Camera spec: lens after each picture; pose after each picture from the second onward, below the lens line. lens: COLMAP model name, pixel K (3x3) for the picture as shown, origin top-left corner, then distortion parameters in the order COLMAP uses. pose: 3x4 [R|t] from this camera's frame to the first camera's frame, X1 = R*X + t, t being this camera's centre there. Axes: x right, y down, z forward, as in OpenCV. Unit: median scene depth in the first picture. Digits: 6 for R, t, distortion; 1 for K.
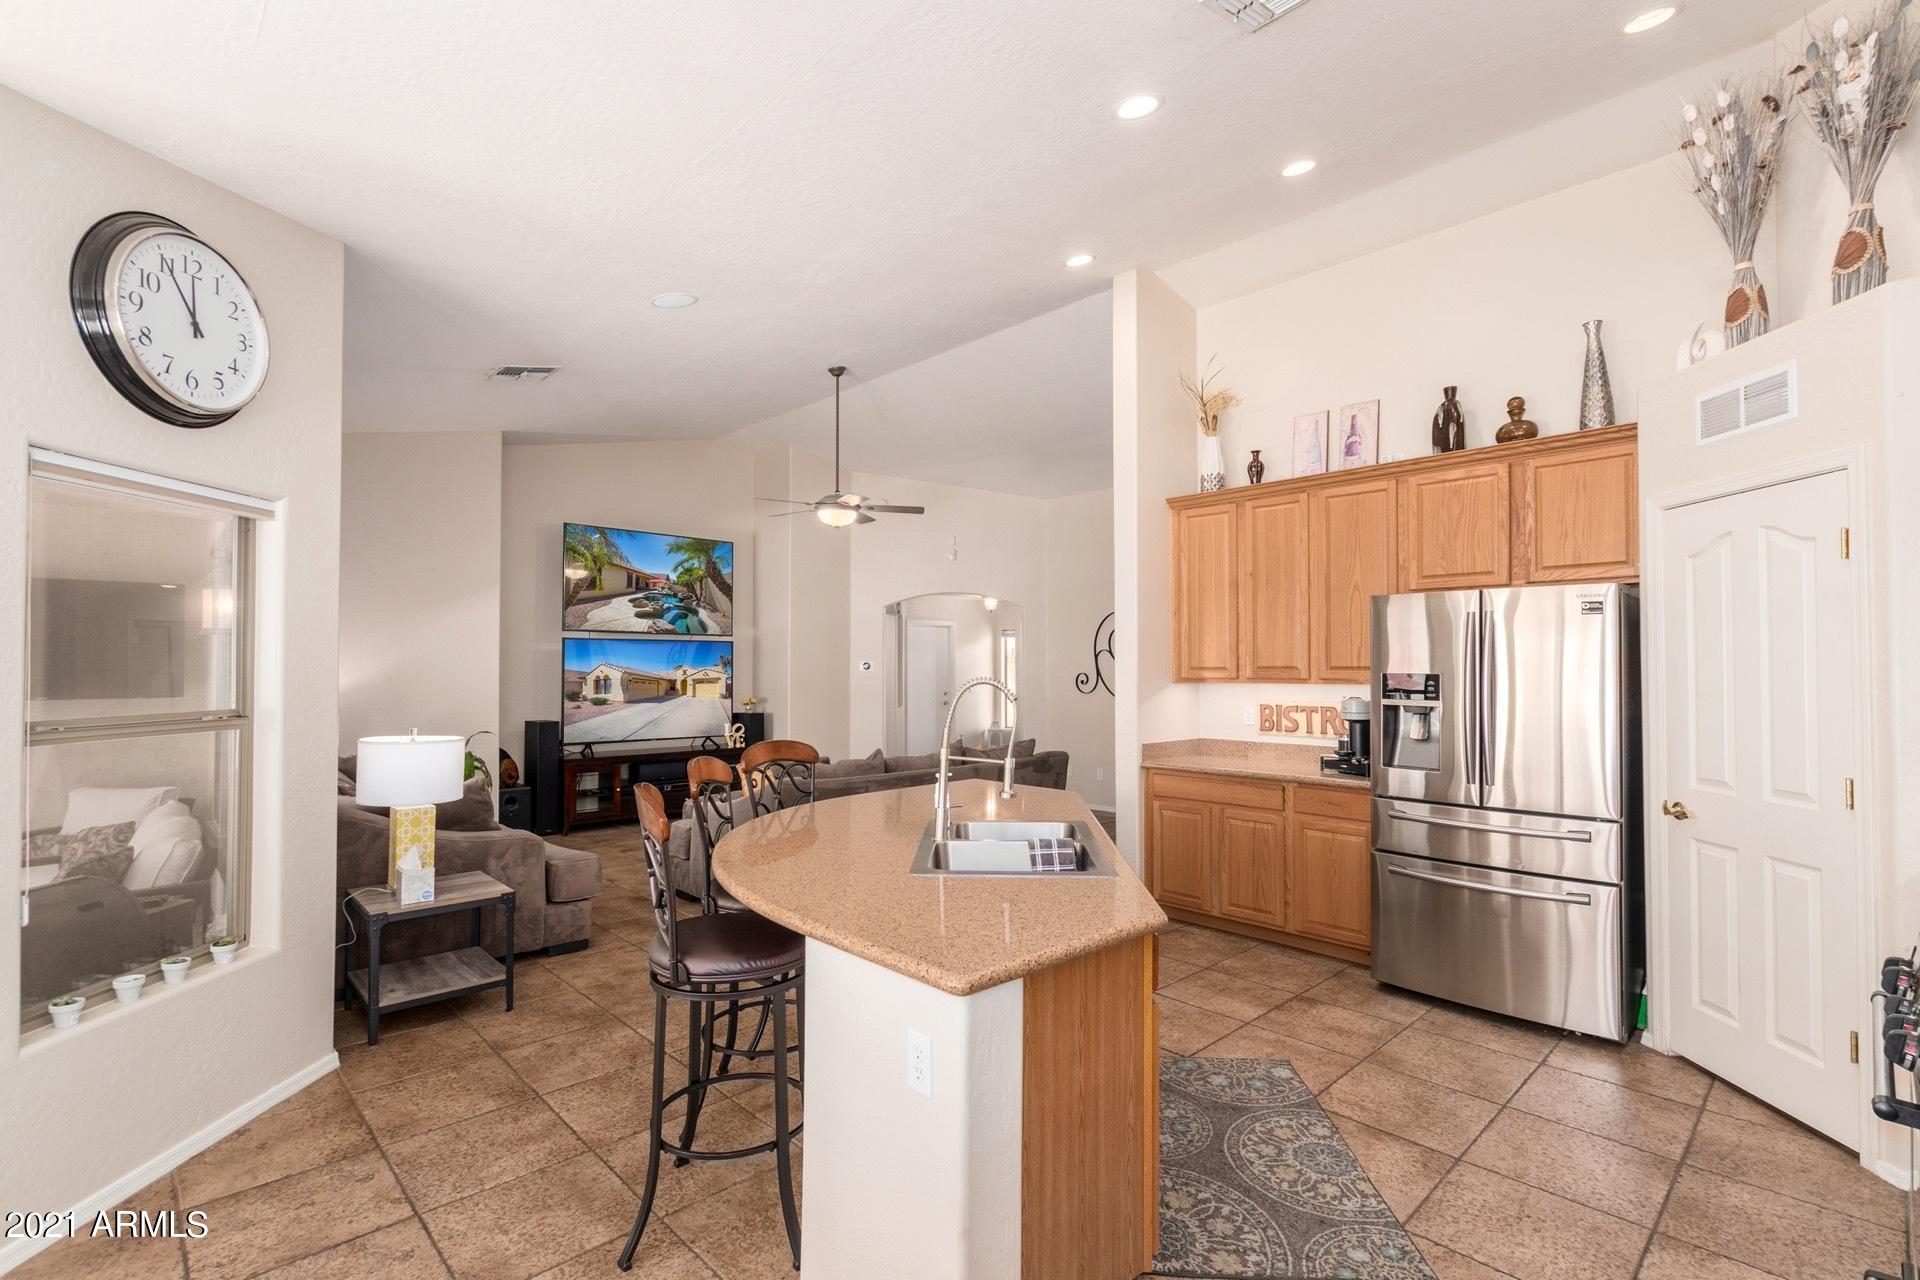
lens RADIAL K [[873.9, 0, 955.5], [0, 873.9, 650.7], [0, 0, 1]] dist [-0.001192, -0.000522]
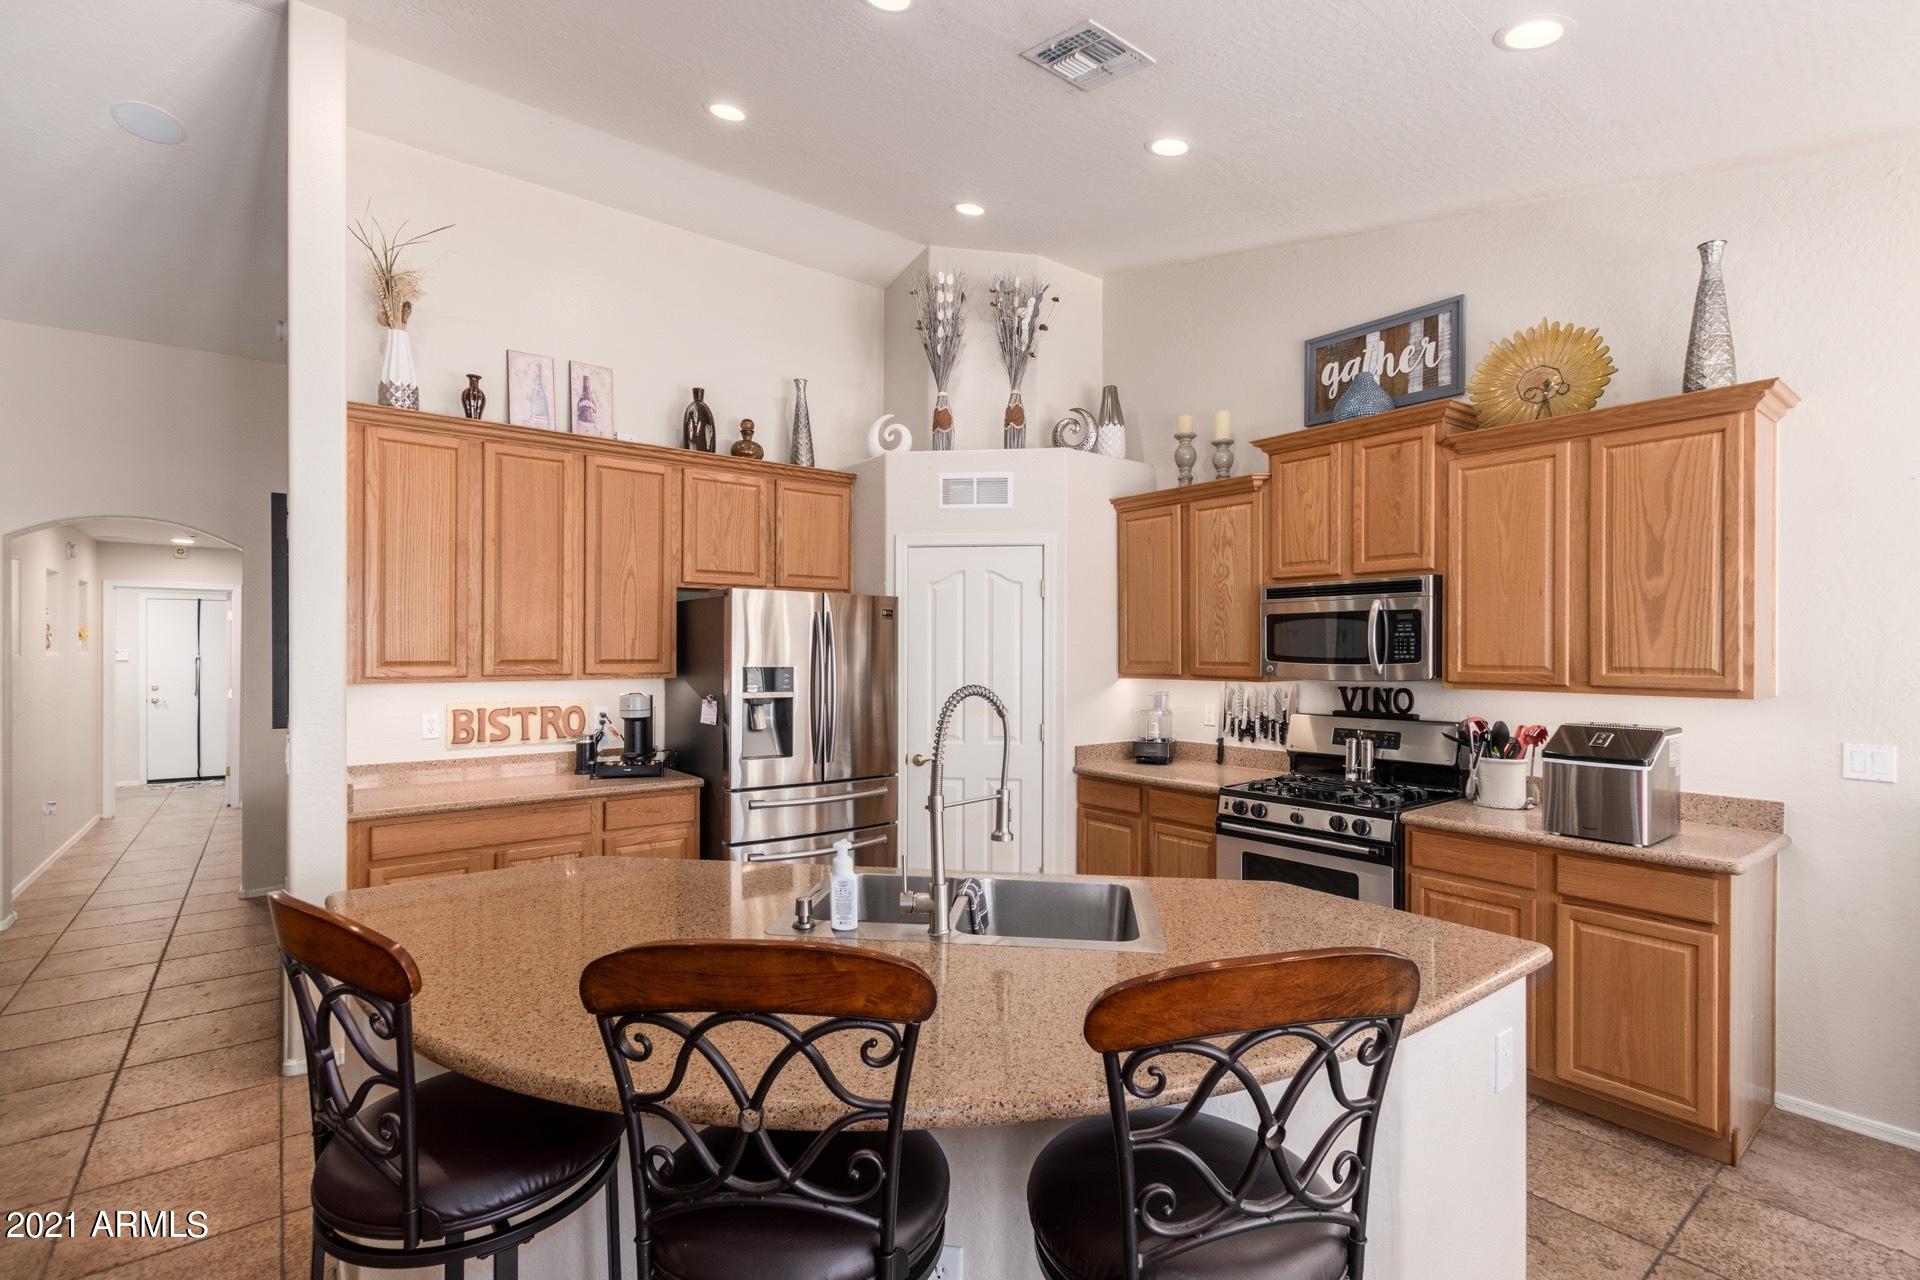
lens RADIAL K [[873.9, 0, 955.5], [0, 873.9, 650.7], [0, 0, 1]] dist [-0.001192, -0.000522]
pose [[0.103015, -0.000721, 0.994680, -0.233572], [-0.018675, 0.999822, 0.002659, 0.000123], [-0.994505, -0.018849, 0.102983, 0.317112]]
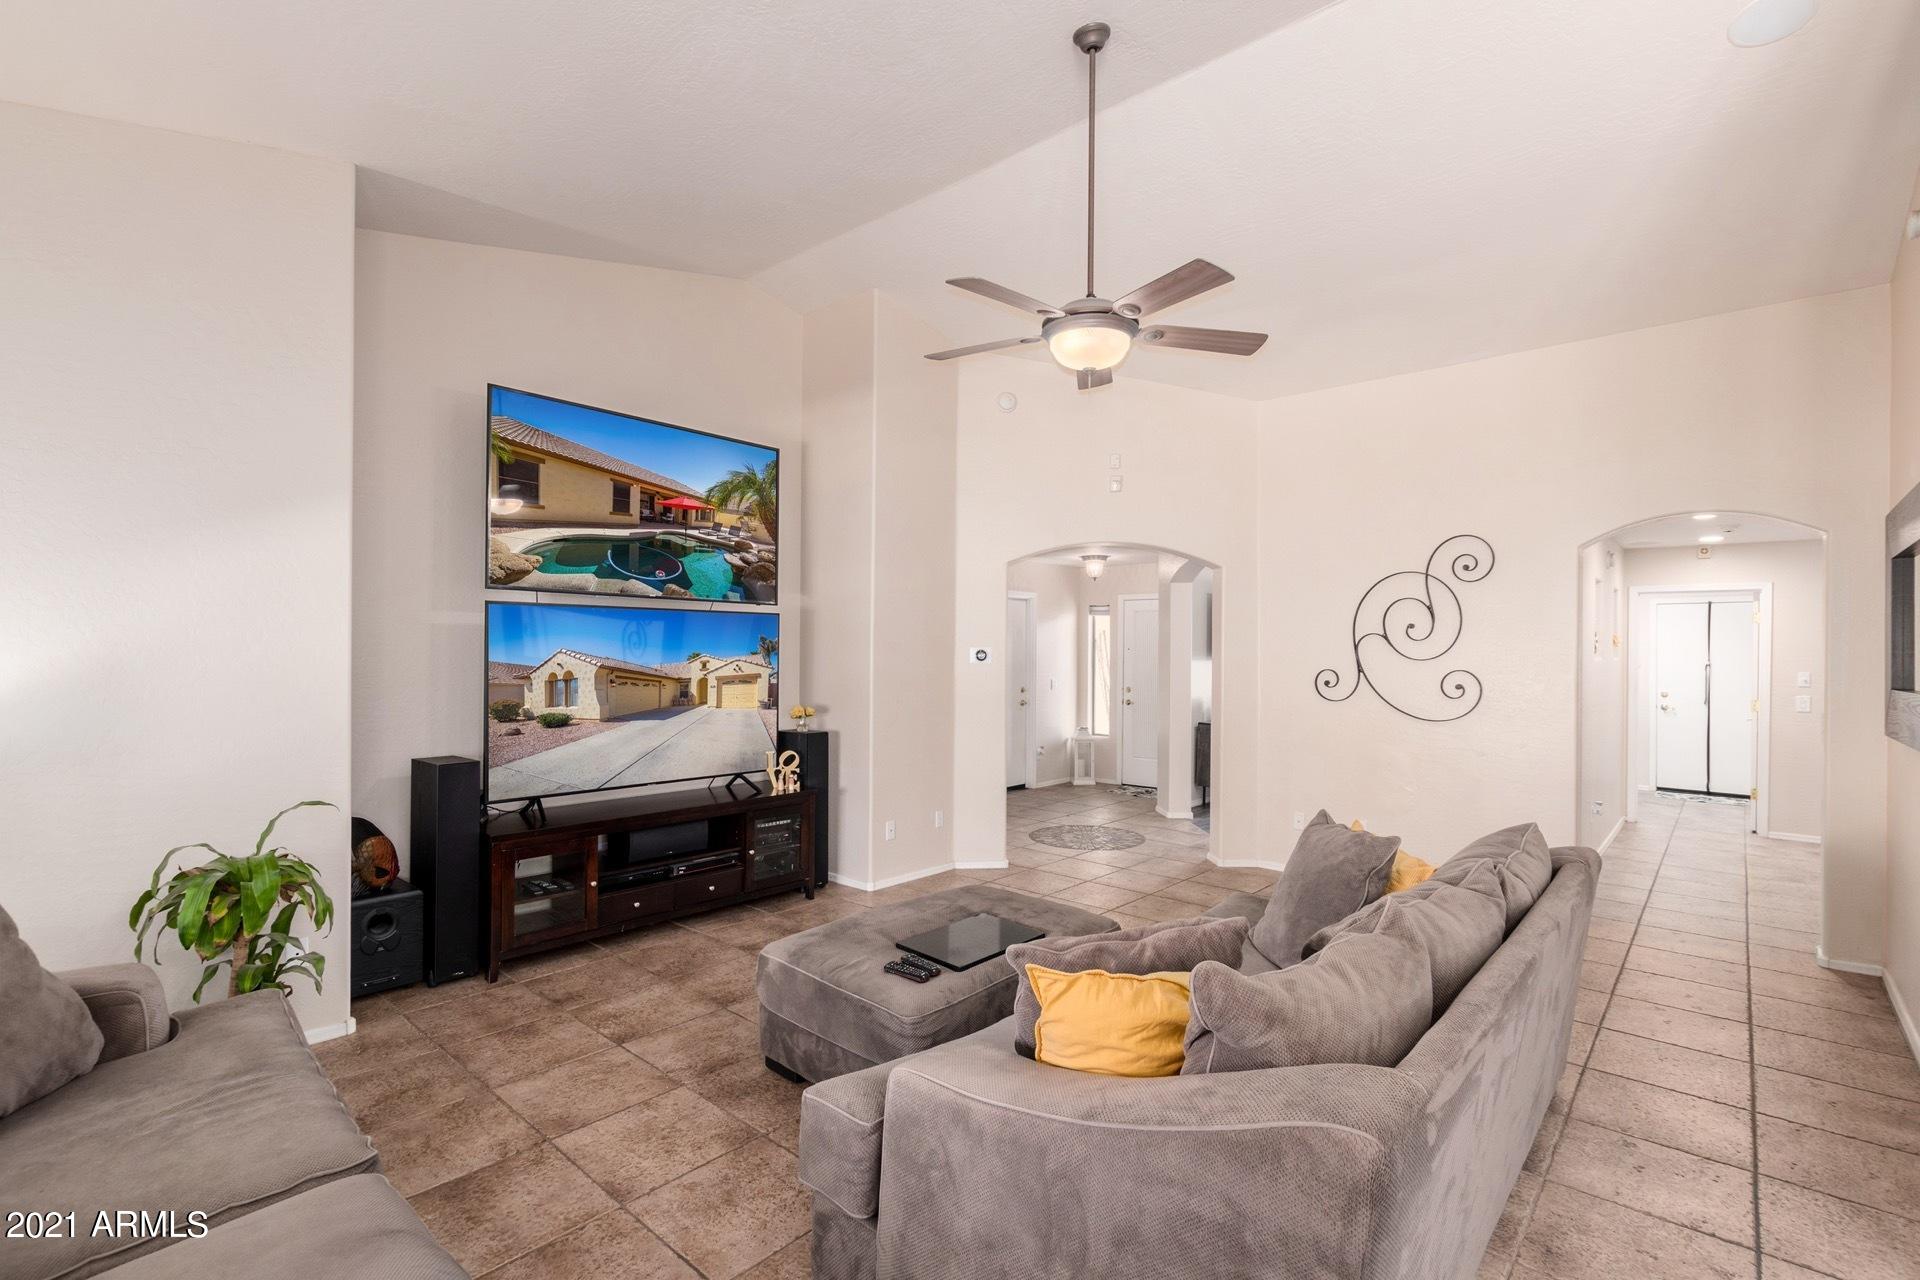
lens RADIAL K [[873.9, 0, 955.5], [0, 873.9, 650.7], [0, 0, 1]] dist [-0.001192, -0.000522]
pose [[0.996954, 0.008364, 0.077543, -0.201180], [-0.010010, 0.999732, 0.020857, 0.001341], [-0.077348, -0.021570, 0.996771, 0.437621]]
